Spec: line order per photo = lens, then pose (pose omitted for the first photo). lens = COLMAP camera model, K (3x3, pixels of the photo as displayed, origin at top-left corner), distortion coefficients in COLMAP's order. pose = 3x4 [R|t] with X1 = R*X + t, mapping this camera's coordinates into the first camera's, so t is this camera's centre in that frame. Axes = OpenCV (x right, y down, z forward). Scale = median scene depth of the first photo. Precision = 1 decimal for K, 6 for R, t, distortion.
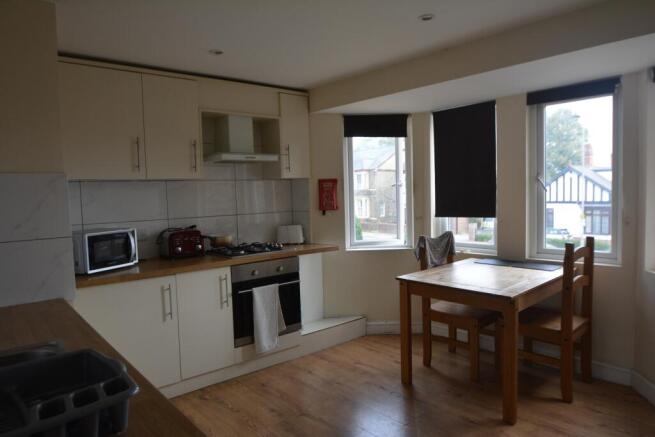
lens RADIAL K [[446.0, 0, 327.5], [0, 446.0, 218.5], [0, 0, 1]] dist [-0.007192, -0.000693]
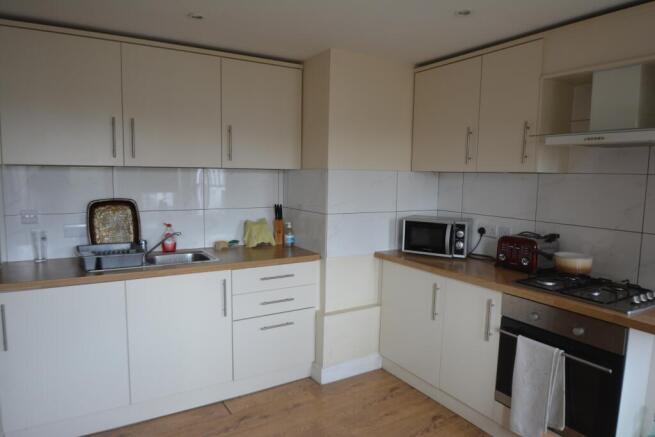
lens RADIAL K [[446.0, 0, 327.5], [0, 446.0, 218.5], [0, 0, 1]] dist [-0.007192, -0.000693]
pose [[-0.172300, 0.134740, -0.975786, 0.543239], [-0.064983, 0.986888, 0.147747, -0.106148], [0.982899, 0.088867, -0.161285, 0.830451]]
